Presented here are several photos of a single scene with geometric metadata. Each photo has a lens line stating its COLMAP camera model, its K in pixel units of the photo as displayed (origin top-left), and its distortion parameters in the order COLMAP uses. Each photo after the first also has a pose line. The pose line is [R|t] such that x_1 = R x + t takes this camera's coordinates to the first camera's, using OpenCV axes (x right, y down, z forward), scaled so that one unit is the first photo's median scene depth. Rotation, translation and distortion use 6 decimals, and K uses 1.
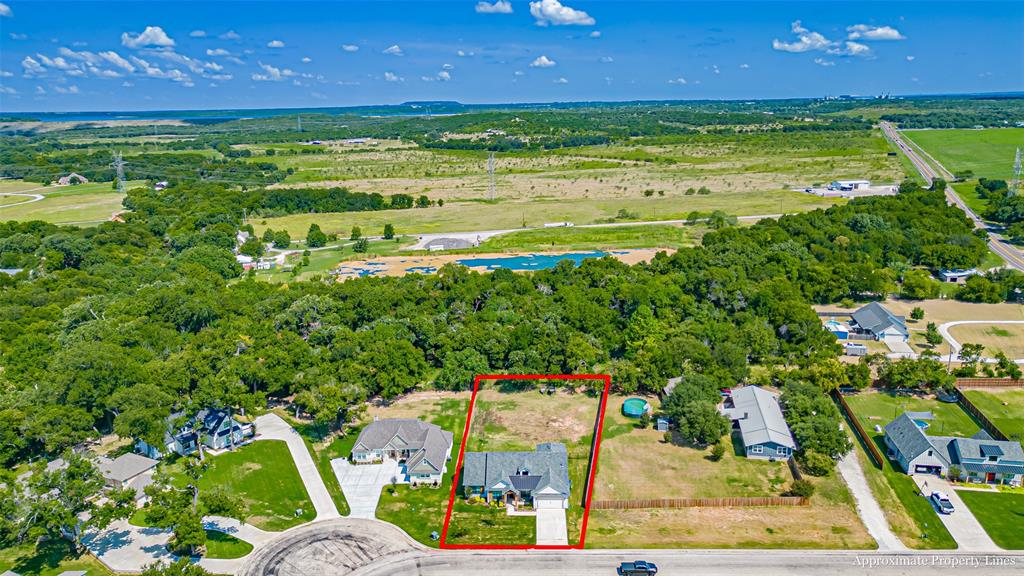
lens RADIAL K [[709.9, 0, 511.1], [0, 709.9, 288.5], [0, 0, 1]] dist [0.025244, 0.000446]
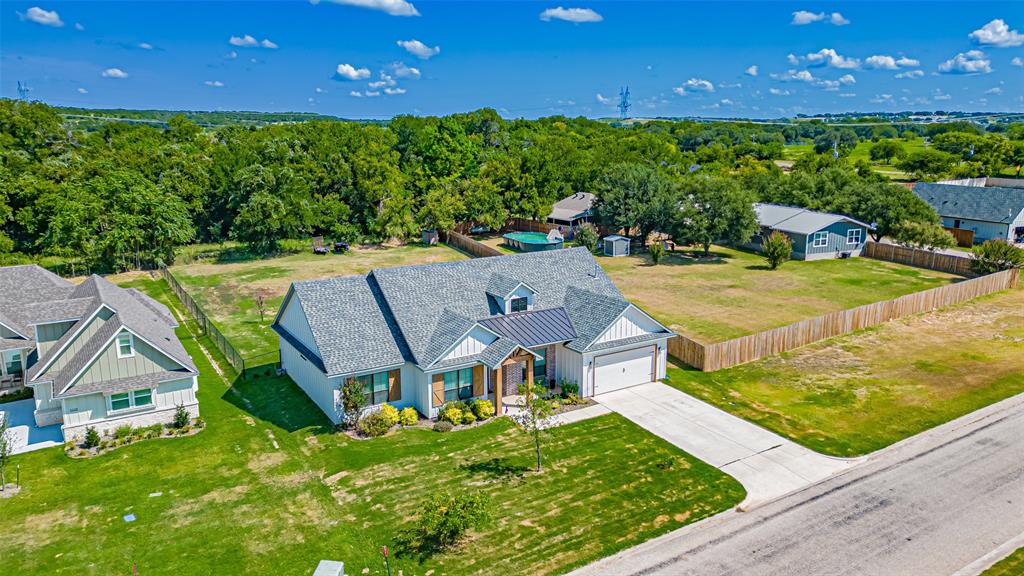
lens RADIAL K [[709.9, 0, 511.6], [0, 709.9, 286.6], [0, 0, 1]] dist [0.025244, 0.000446]
pose [[0.832385, -0.101012, 0.544914, -0.153357], [0.114153, 0.993415, 0.009776, 0.250036], [-0.542314, 0.054066, 0.838435, 0.744053]]
